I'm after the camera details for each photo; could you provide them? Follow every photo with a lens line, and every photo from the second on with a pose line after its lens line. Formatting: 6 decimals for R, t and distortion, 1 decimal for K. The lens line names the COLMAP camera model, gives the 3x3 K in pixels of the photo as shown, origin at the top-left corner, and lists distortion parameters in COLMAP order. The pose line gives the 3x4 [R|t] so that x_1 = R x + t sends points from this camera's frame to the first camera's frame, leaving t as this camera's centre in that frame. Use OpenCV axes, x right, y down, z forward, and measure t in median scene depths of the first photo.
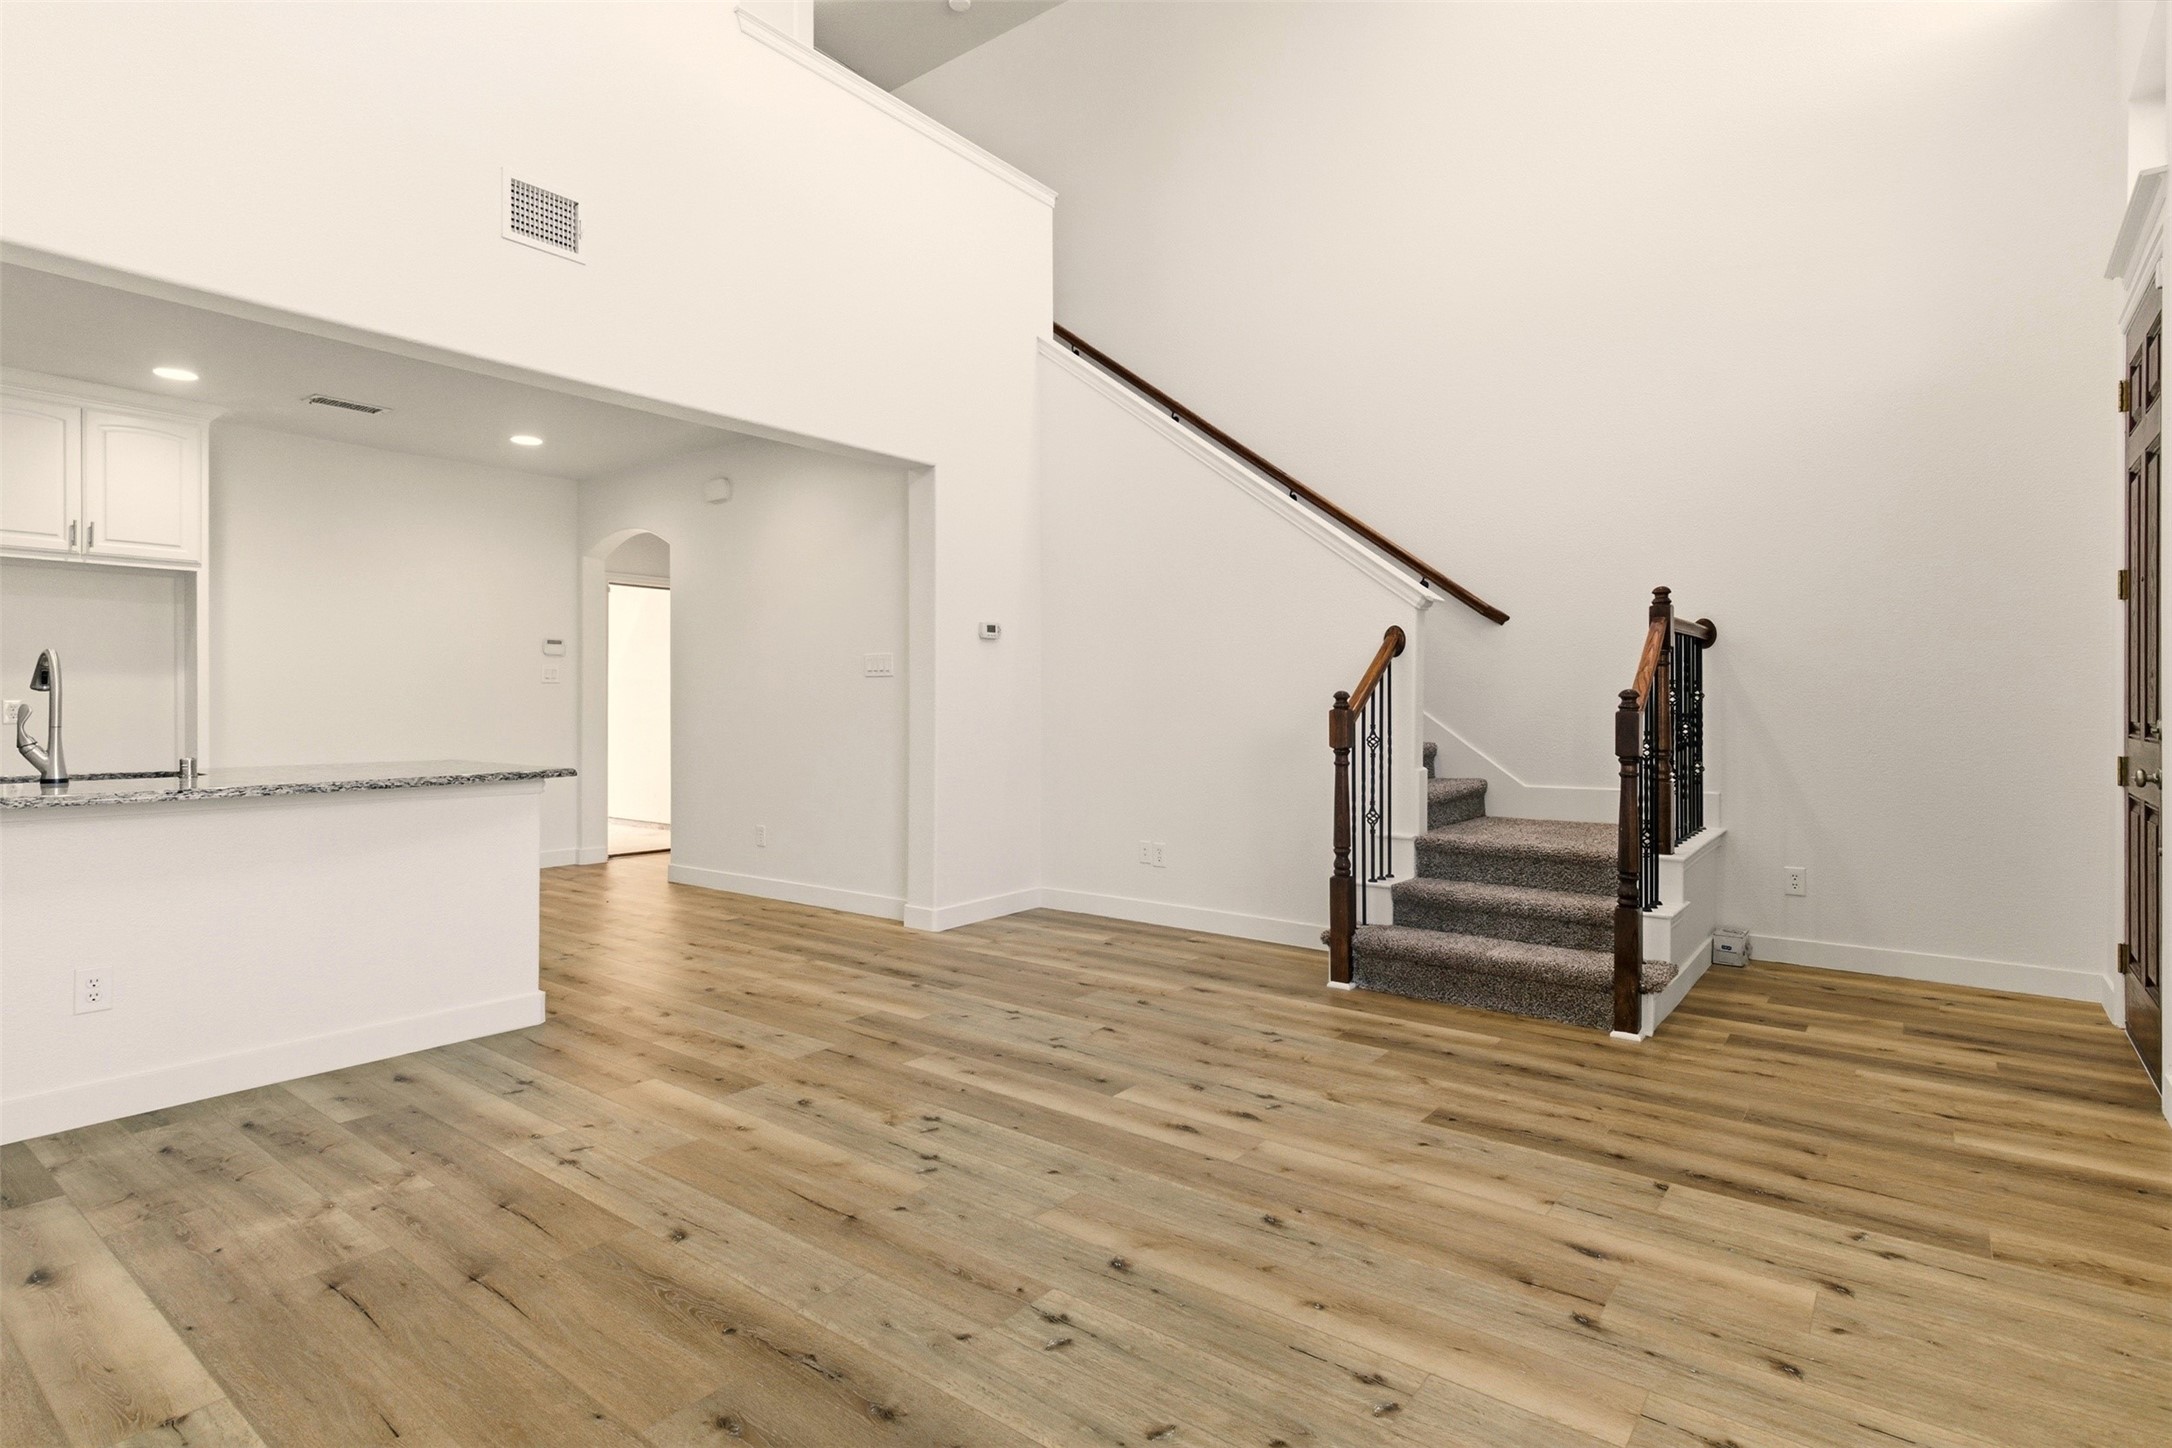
lens RADIAL K [[1082.2, 0, 1094.8], [0, 1082.2, 721.7], [0, 0, 1]] dist [0.022676, -0.013461]
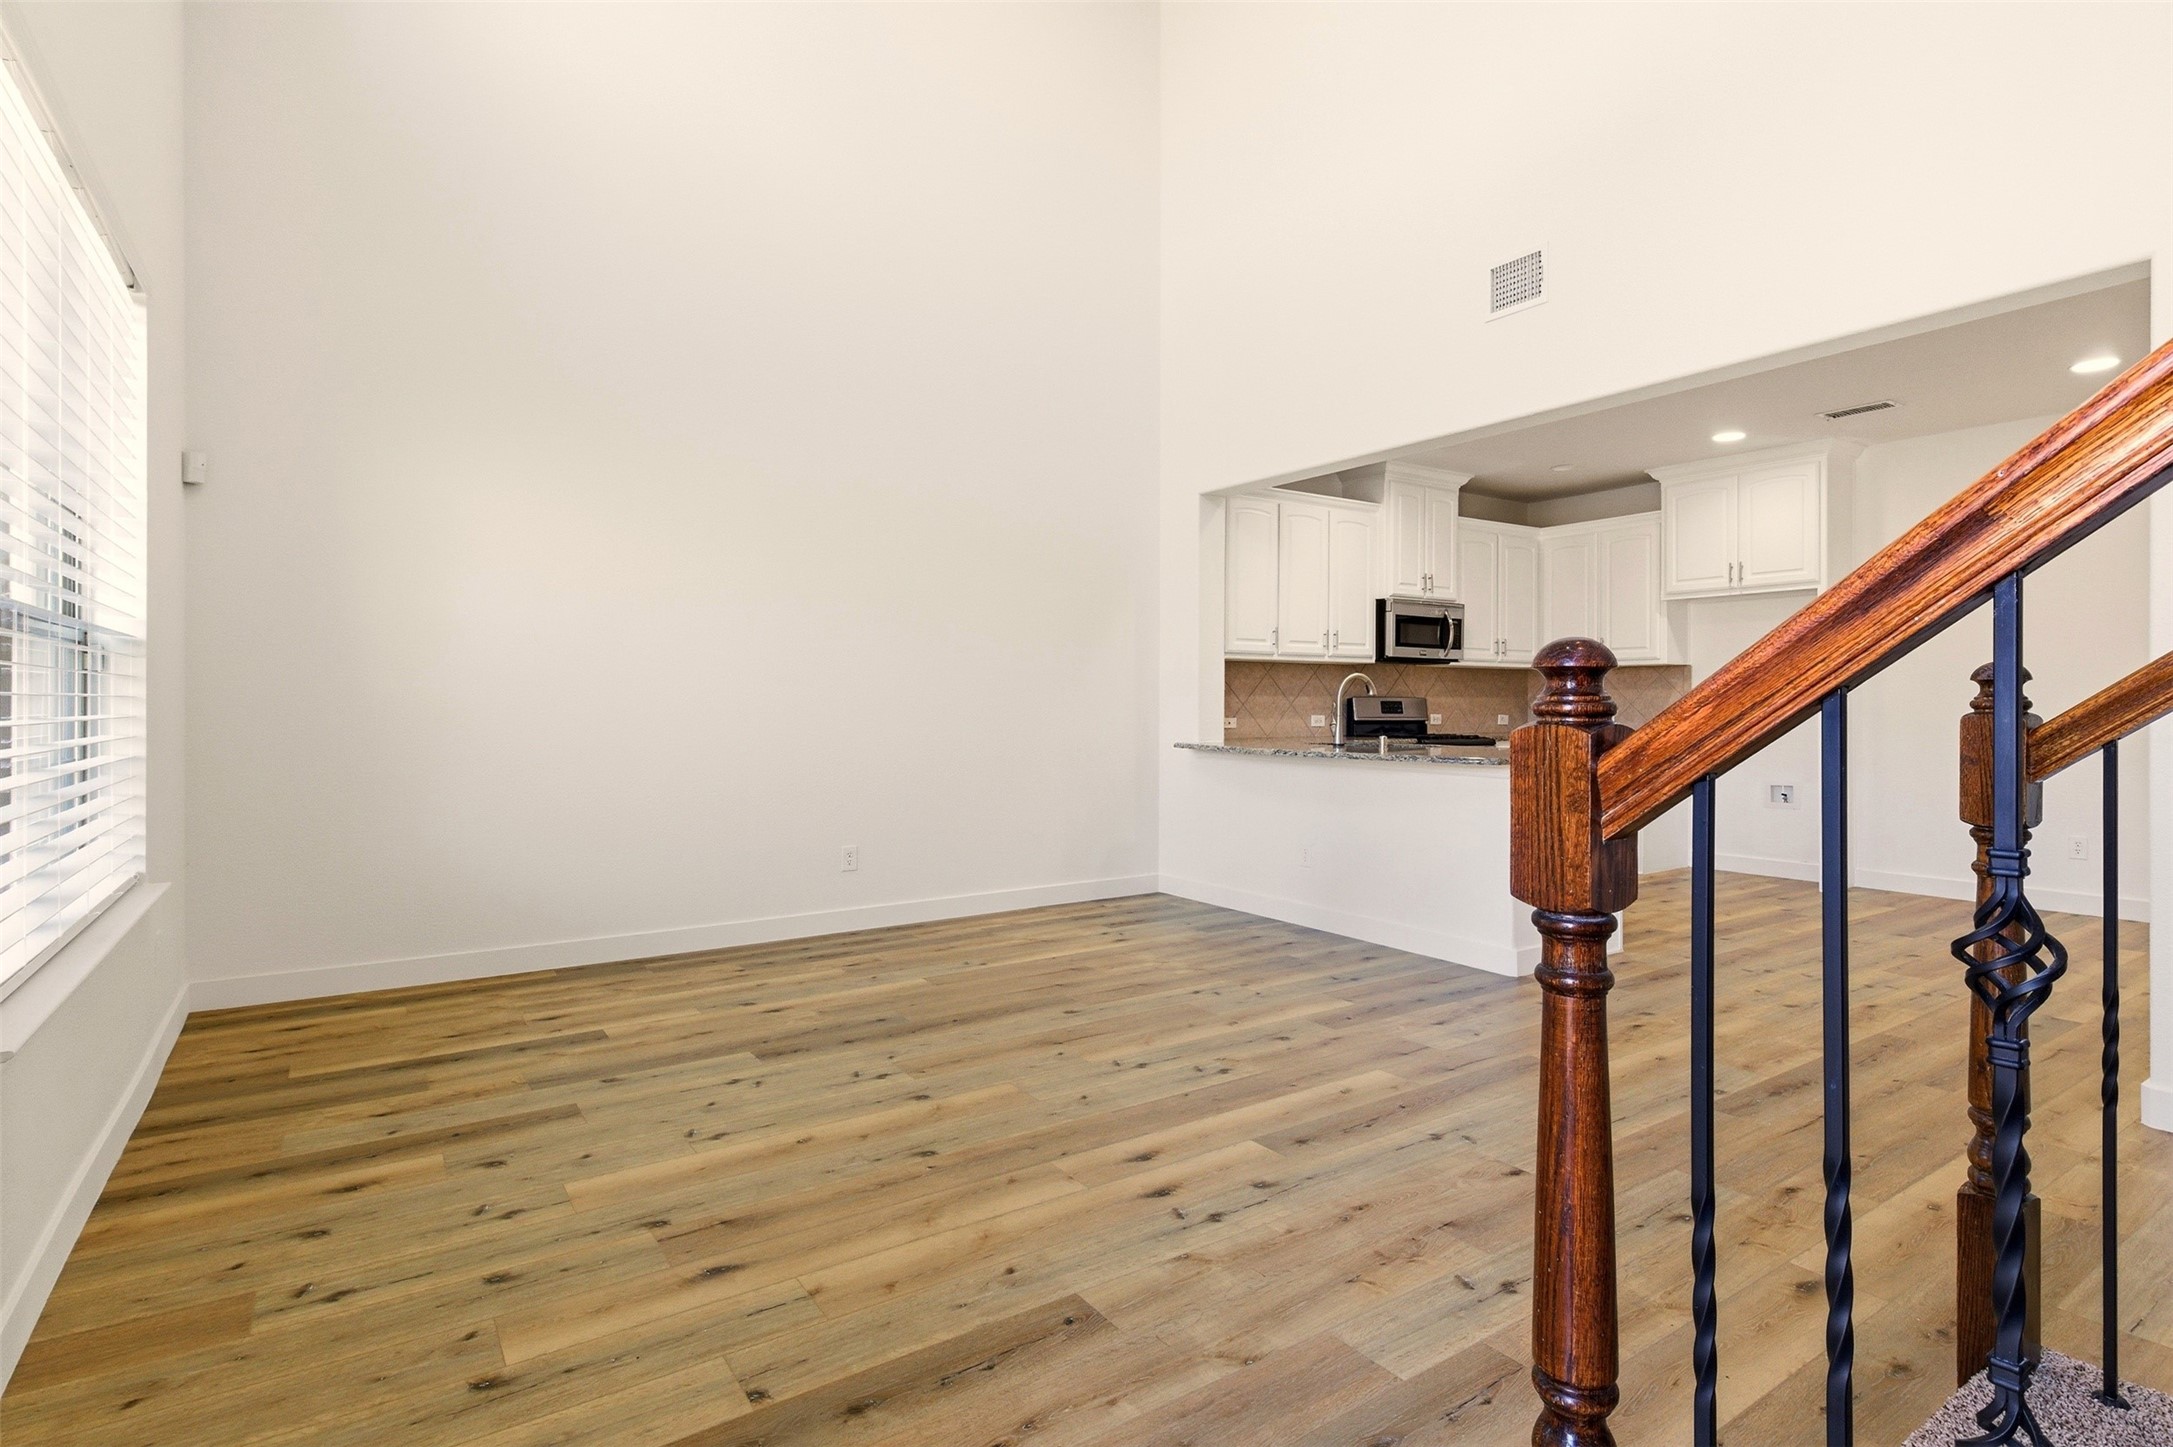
lens RADIAL K [[1082.7, 0, 1097.4], [0, 1082.7, 714.0], [0, 0, 1]] dist [0.022676, -0.013461]
pose [[-0.305045, 0.009575, -0.952290, 0.978465], [-0.017371, 0.999727, 0.015616, -0.018221], [0.952179, 0.021306, -0.304796, 1.240864]]
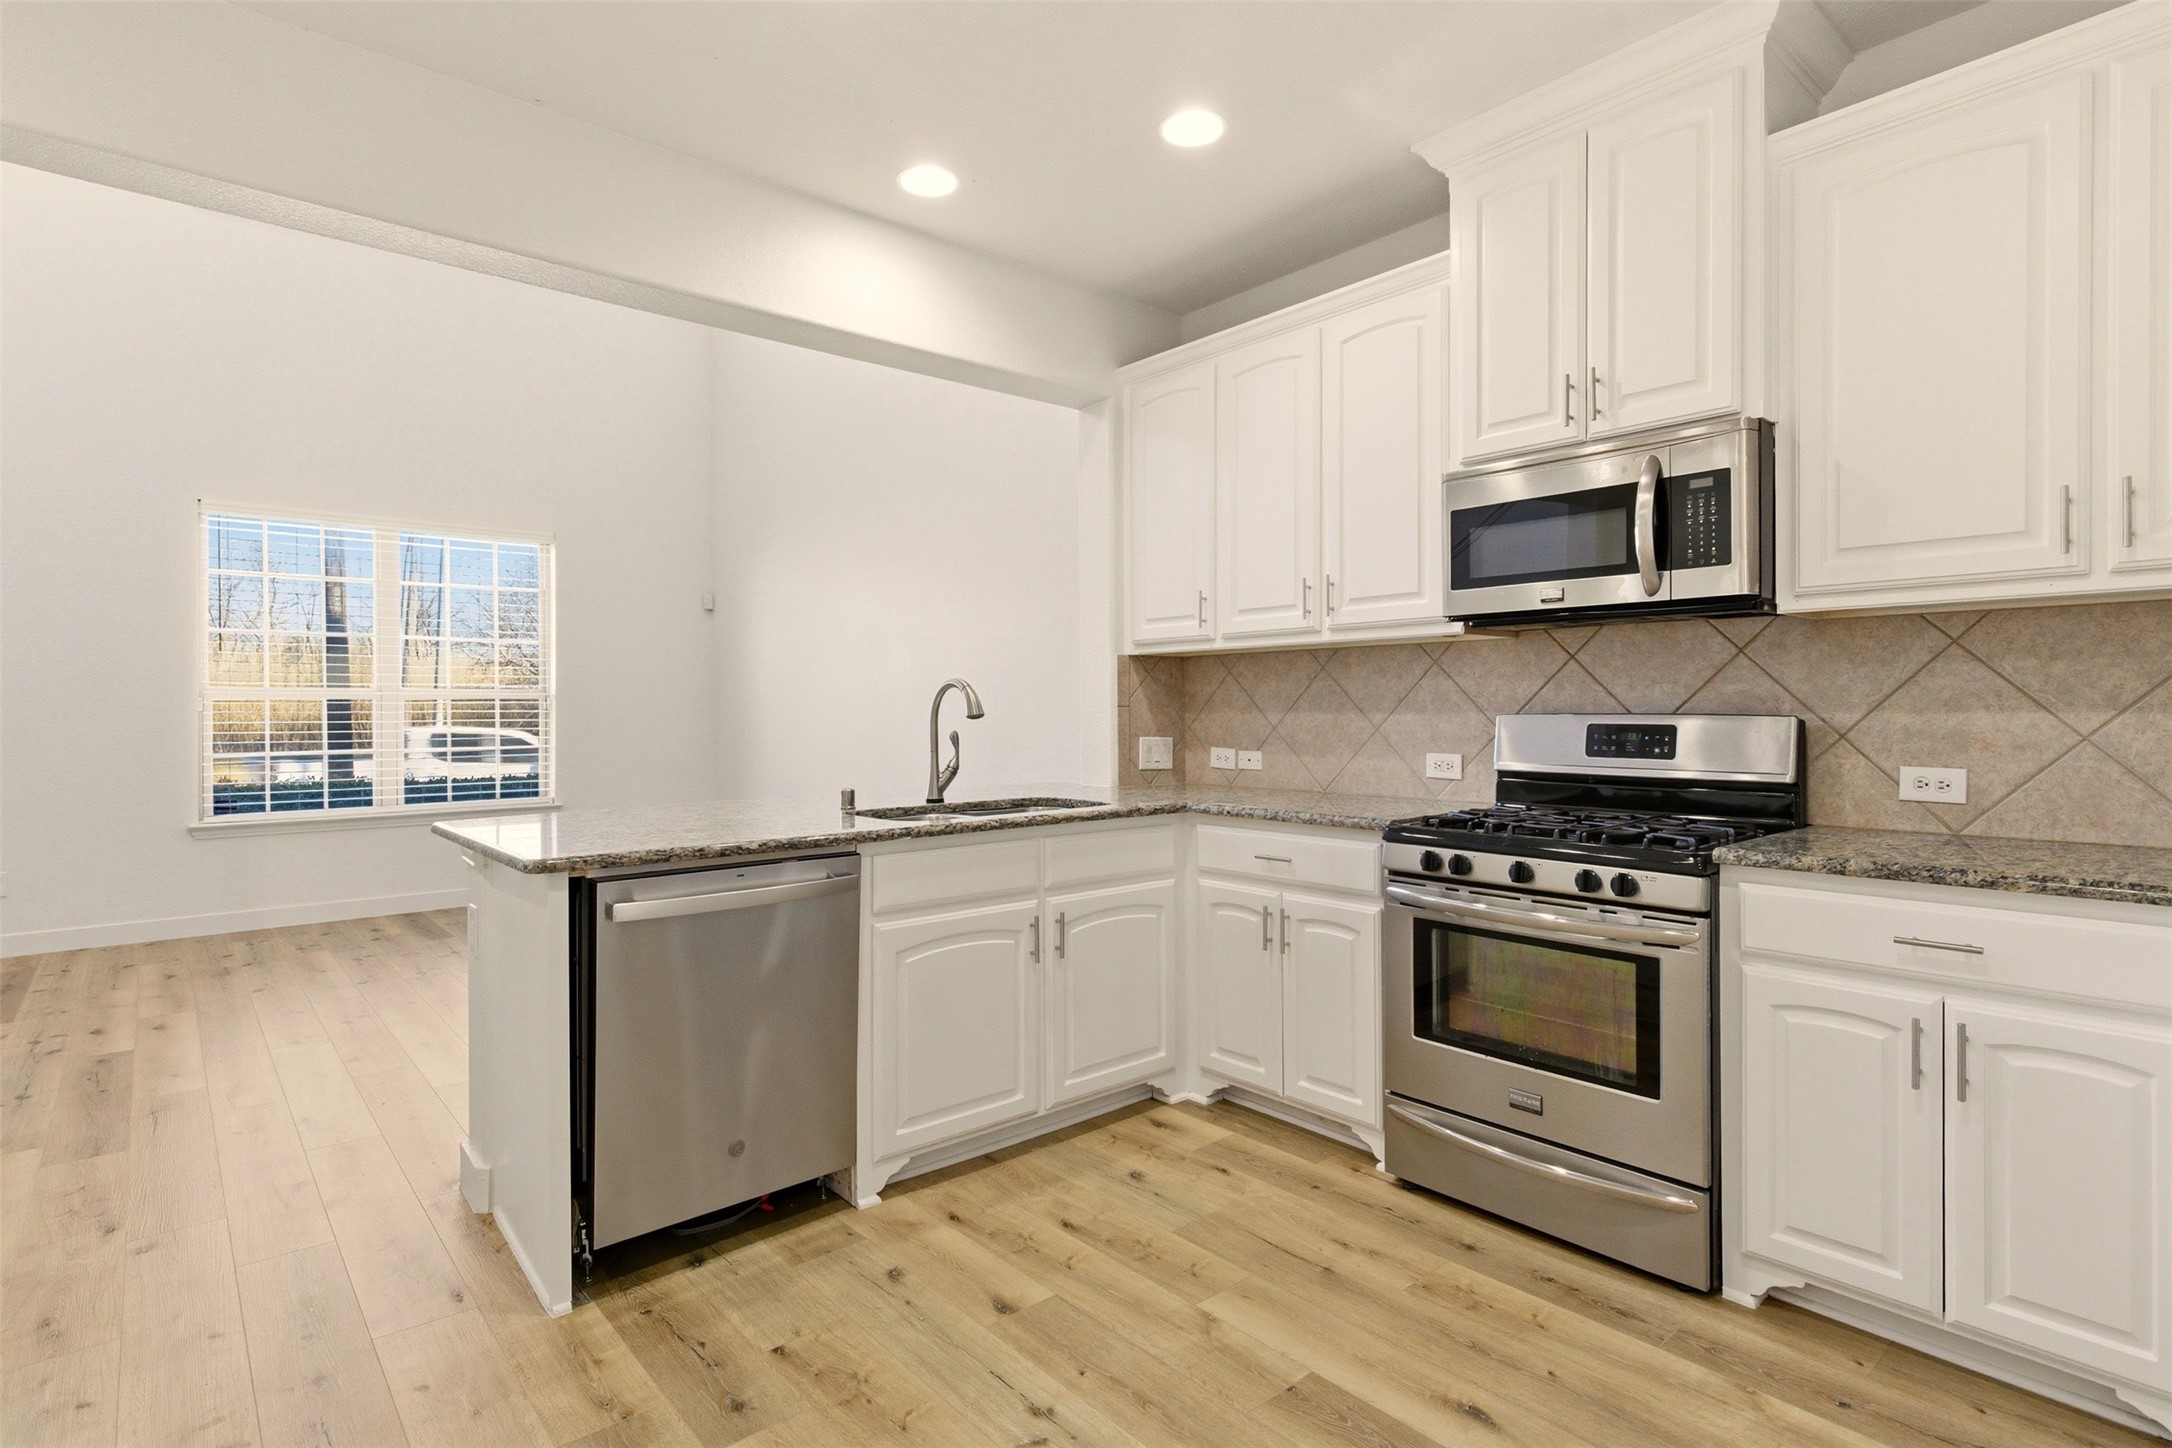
lens RADIAL K [[1082.2, 0, 1093.7], [0, 1082.2, 718.5], [0, 0, 1]] dist [0.022676, -0.013461]
pose [[-0.981076, 0.000934, 0.193621, -1.361511], [0.005323, 0.999740, 0.022152, -0.049645], [-0.193550, 0.022764, -0.980826, 2.140288]]
